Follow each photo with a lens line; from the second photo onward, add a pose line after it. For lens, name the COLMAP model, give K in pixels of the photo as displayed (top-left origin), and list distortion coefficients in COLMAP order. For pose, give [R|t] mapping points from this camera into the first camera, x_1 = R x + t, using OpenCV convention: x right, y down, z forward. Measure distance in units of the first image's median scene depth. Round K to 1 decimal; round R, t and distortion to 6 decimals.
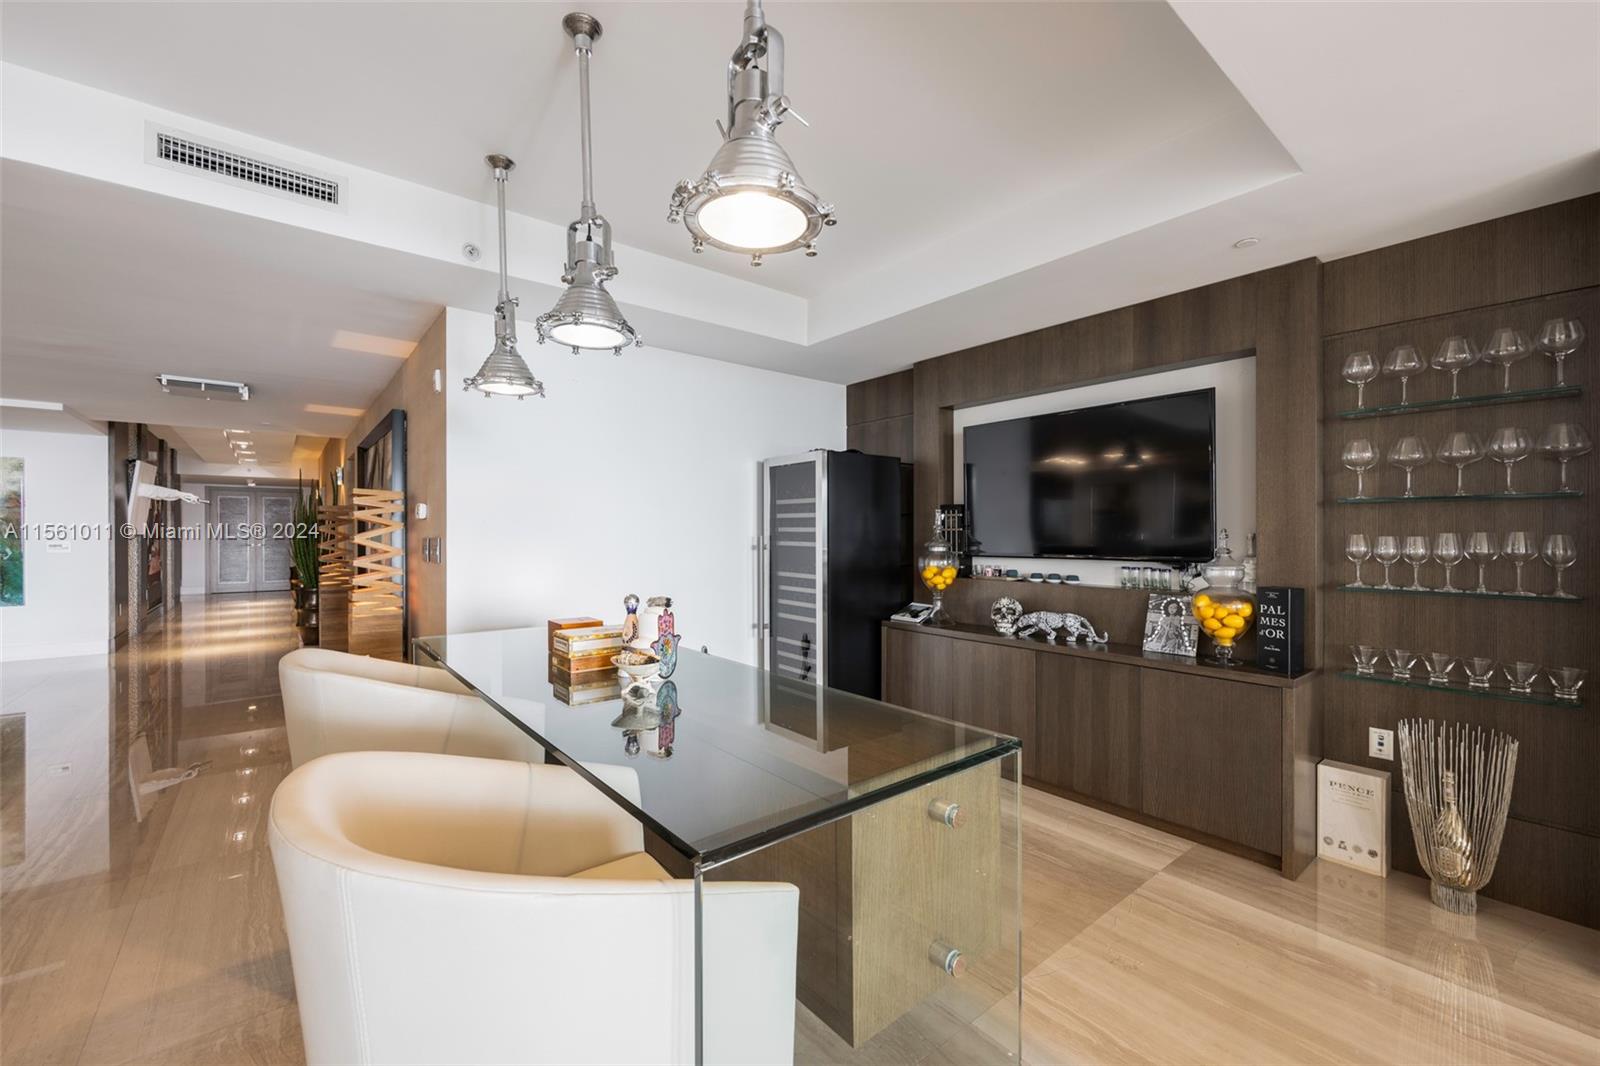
lens RADIAL K [[645.7, 0, 796.0], [0, 645.7, 531.0], [0, 0, 1]] dist [-0.000808, -0.000080]
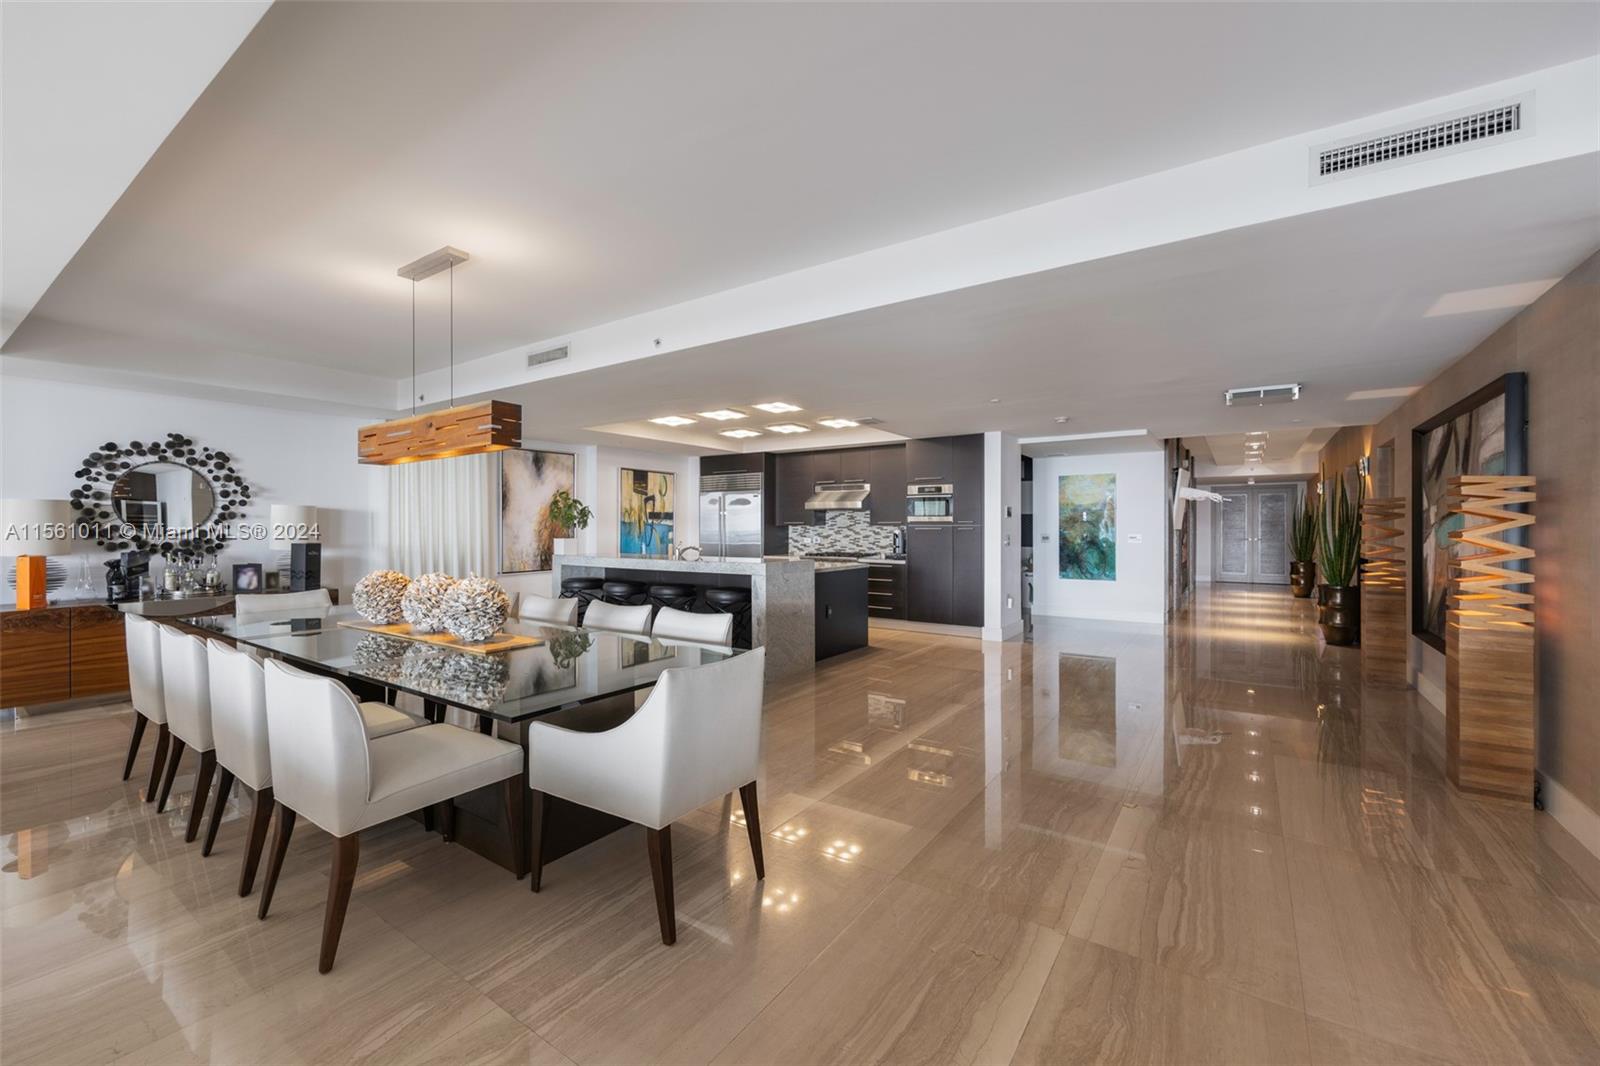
lens RADIAL K [[645.7, 0, 796.0], [0, 645.7, 531.0], [0, 0, 1]] dist [-0.000808, -0.000080]
pose [[0.290092, 0.005187, -0.956985, -0.061741], [0.002400, 0.999978, 0.006148, -0.000578], [0.956996, -0.004081, 0.290073, -0.039268]]
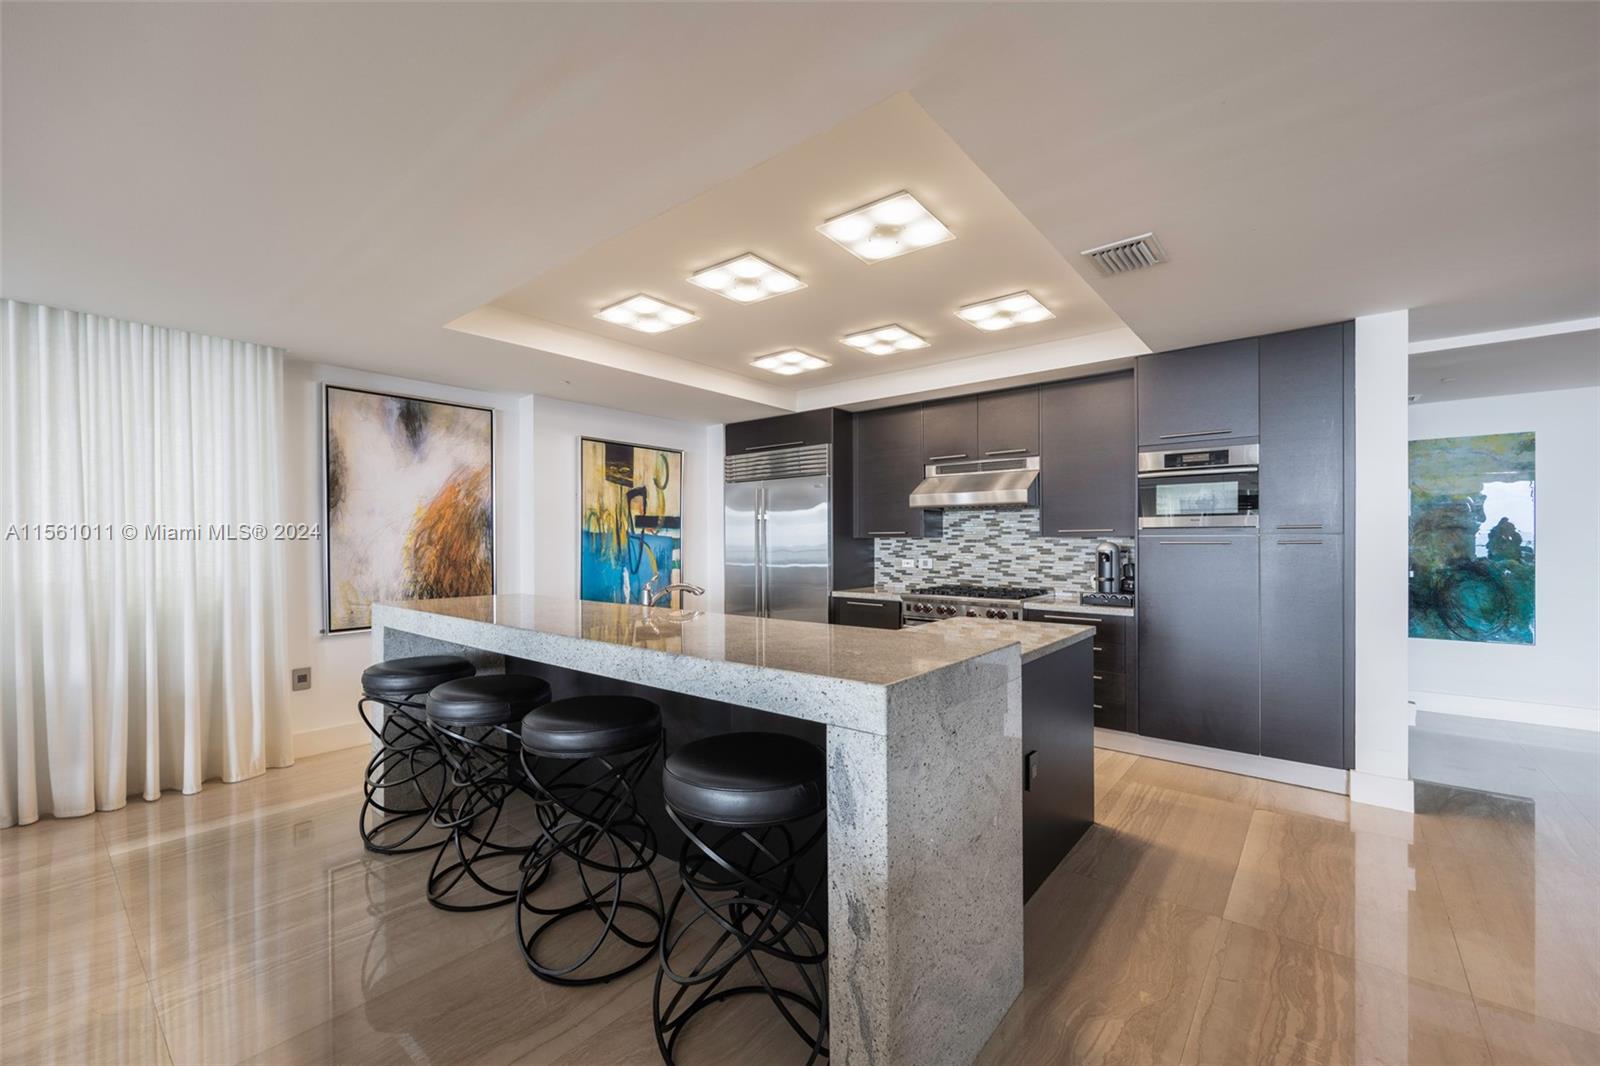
lens RADIAL K [[668.7, 0, 800.6], [0, 668.7, 545.7], [0, 0, 1]] dist [-0.000368, -0.000028]
pose [[0.216290, 0.004963, -0.976317, -0.522398], [0.005490, 0.999965, 0.006299, 0.000269], [0.976314, -0.006722, 0.216255, 0.060784]]
